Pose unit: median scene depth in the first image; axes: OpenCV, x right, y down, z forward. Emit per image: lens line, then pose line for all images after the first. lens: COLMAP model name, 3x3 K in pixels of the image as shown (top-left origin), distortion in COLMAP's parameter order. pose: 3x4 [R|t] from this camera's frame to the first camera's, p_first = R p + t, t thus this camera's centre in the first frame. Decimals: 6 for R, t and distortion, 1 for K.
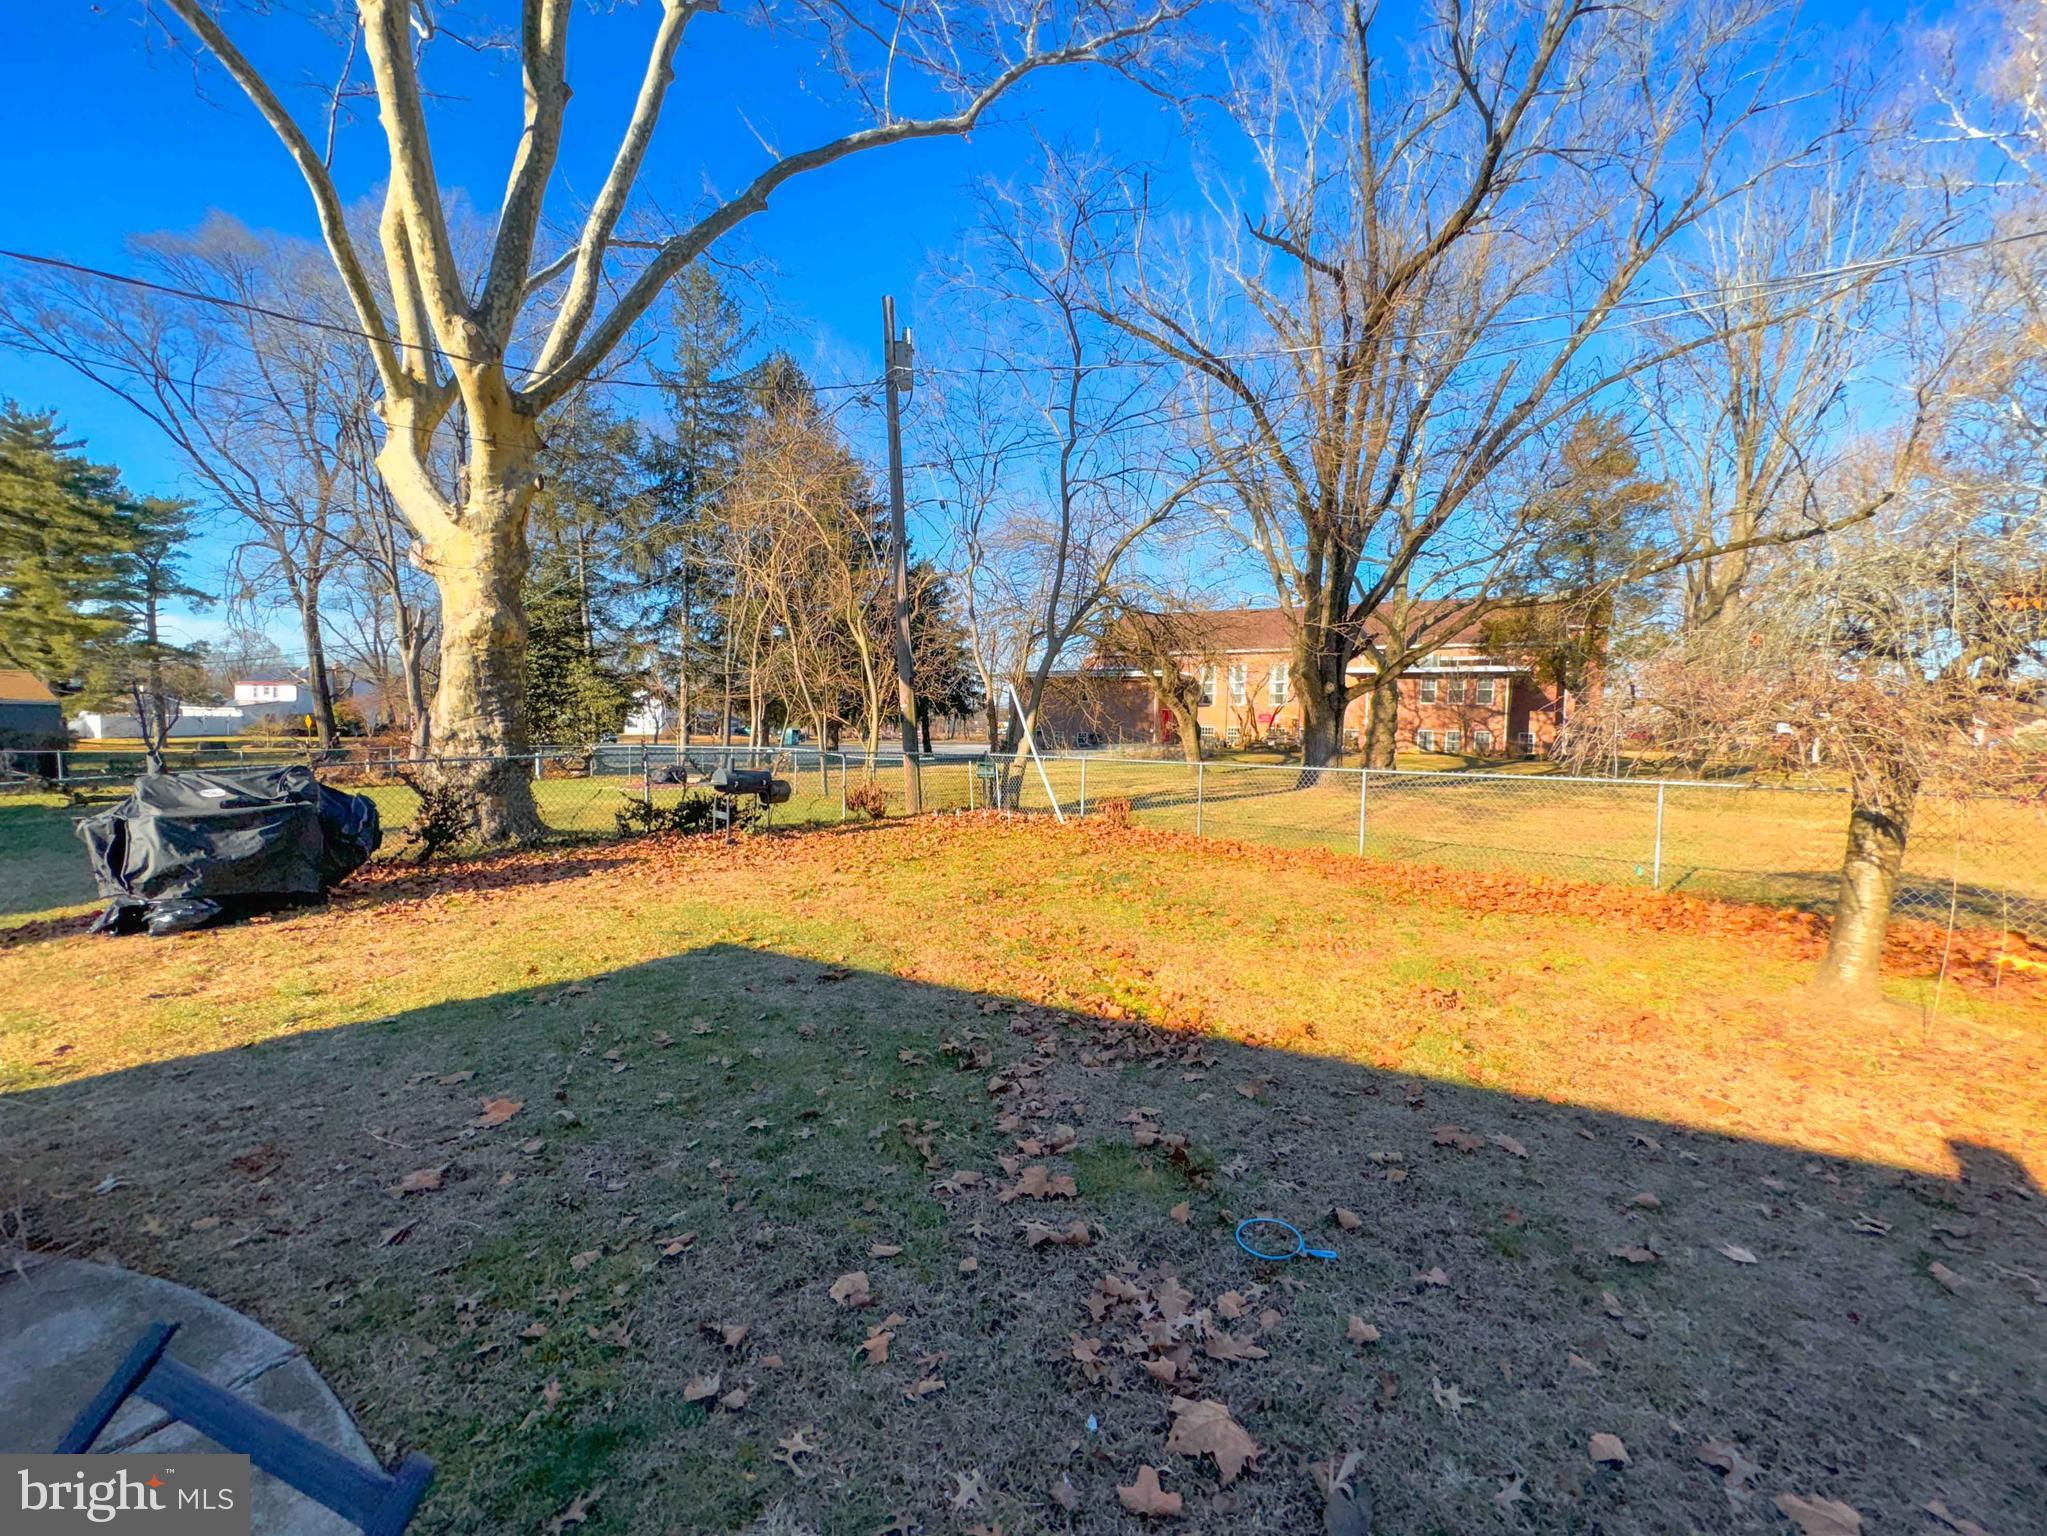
lens RADIAL K [[854.5, 0, 1018.5], [0, 854.5, 761.0], [0, 0, 1]] dist [0.001806, 0.000637]
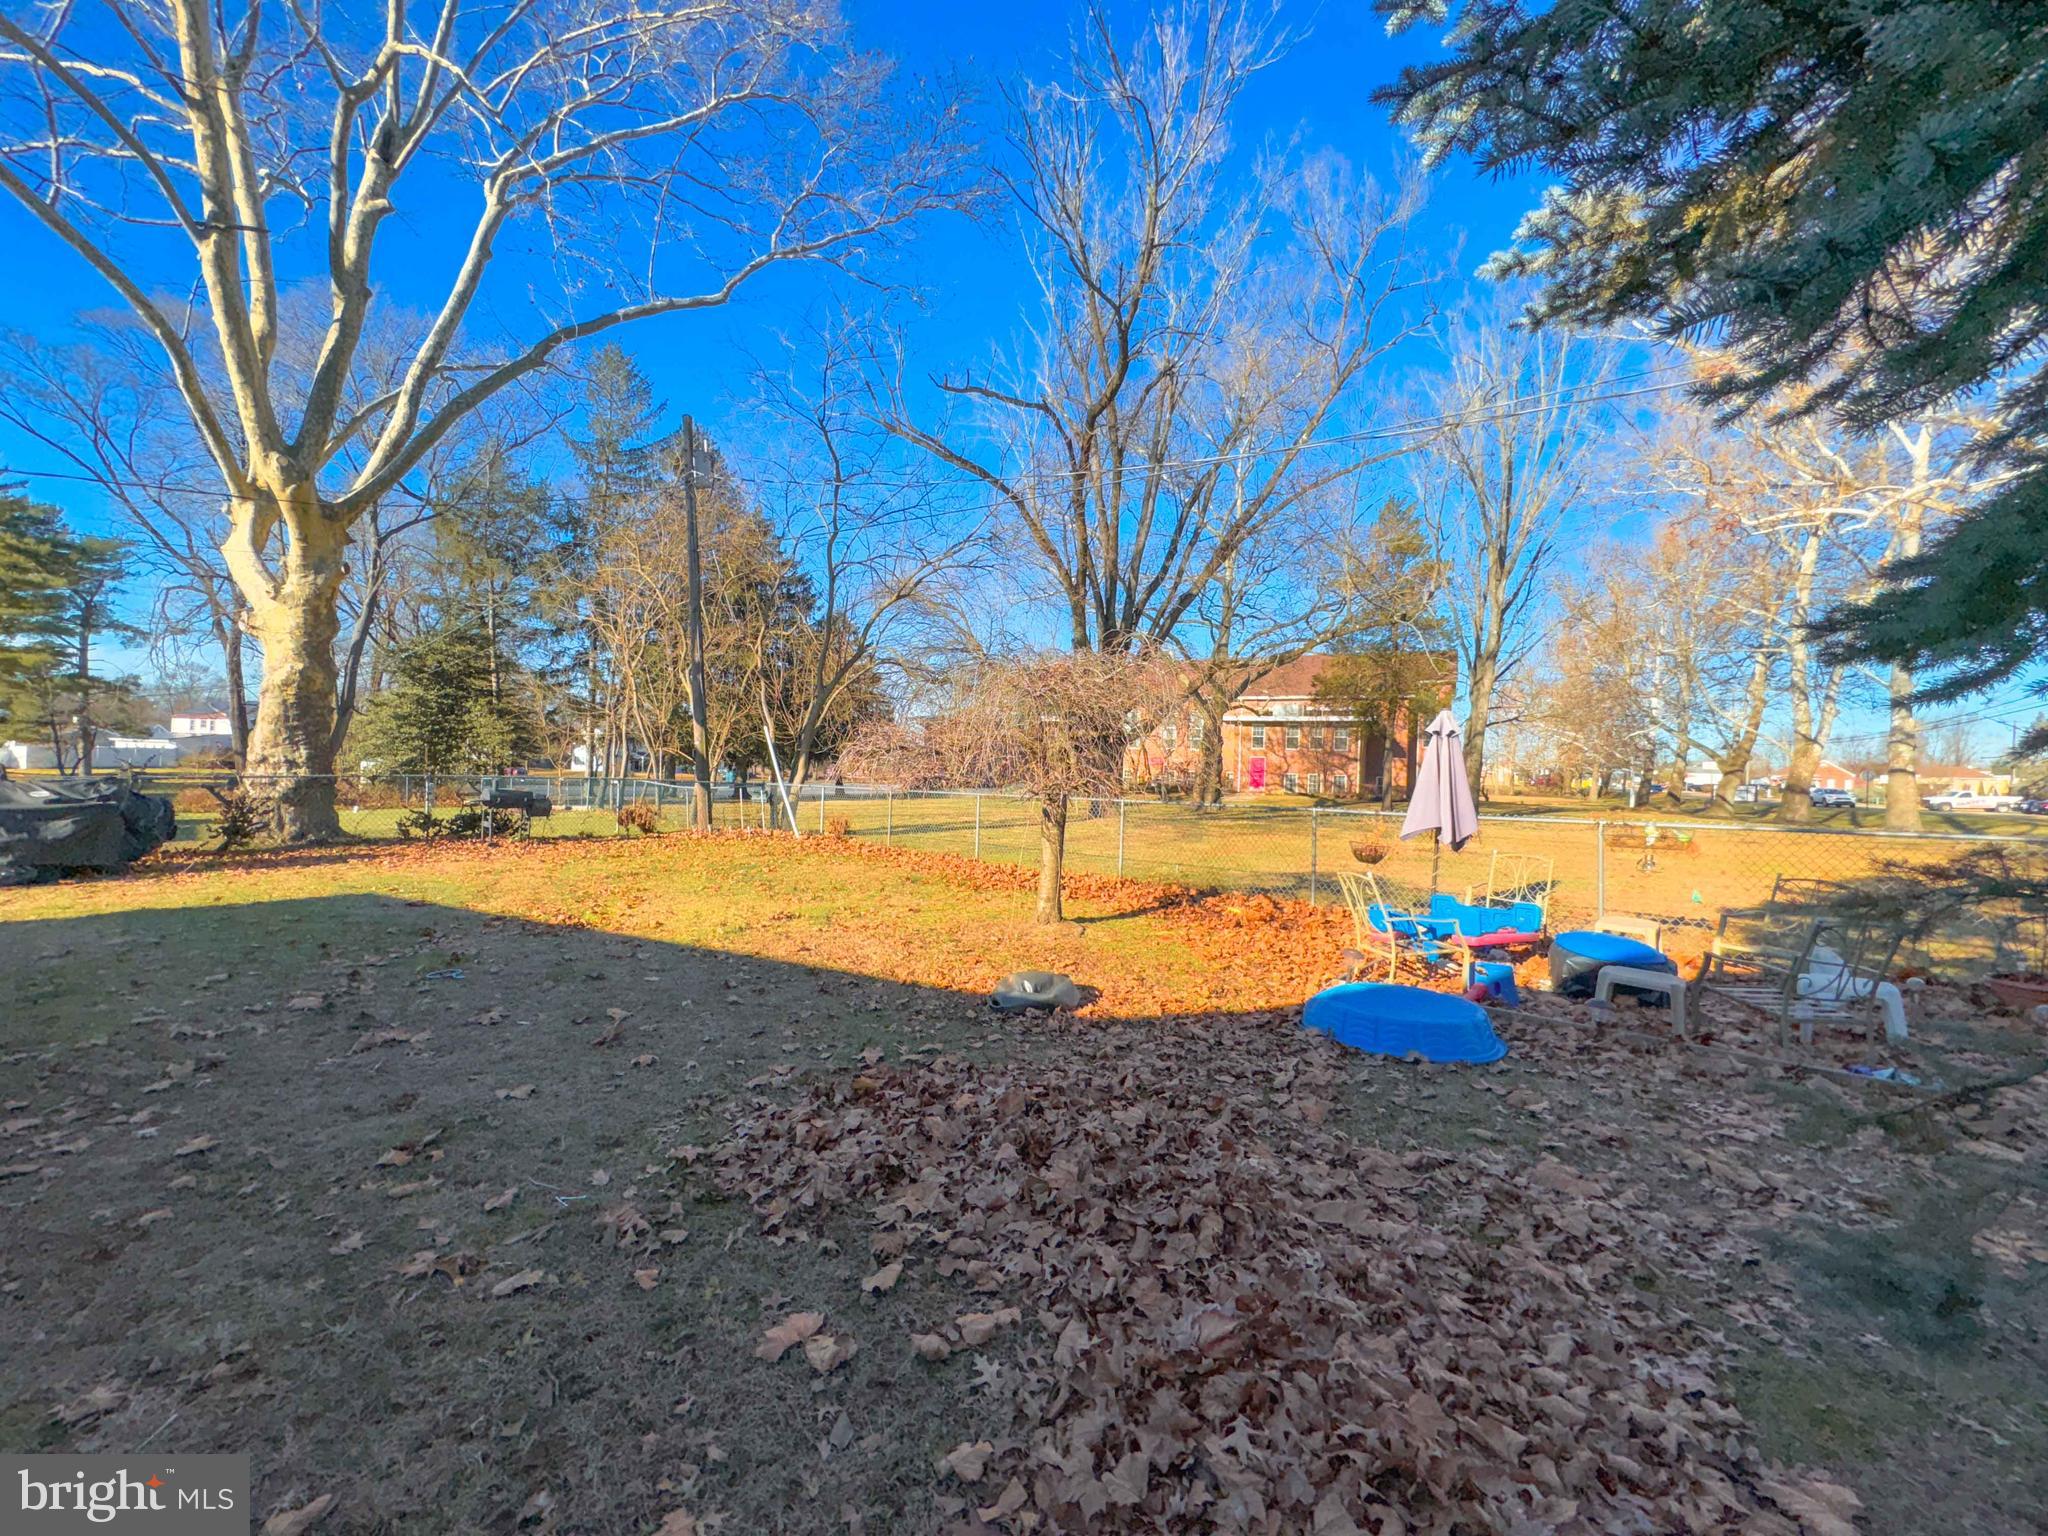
lens RADIAL K [[839.7, 0, 1017.0], [0, 839.7, 758.0], [0, 0, 1]] dist [0.004495, 0.000698]
pose [[0.999124, 0.011863, 0.040128, 0.375121], [-0.009702, 0.998515, -0.053612, 0.022092], [-0.040704, 0.053176, 0.997755, -0.284896]]
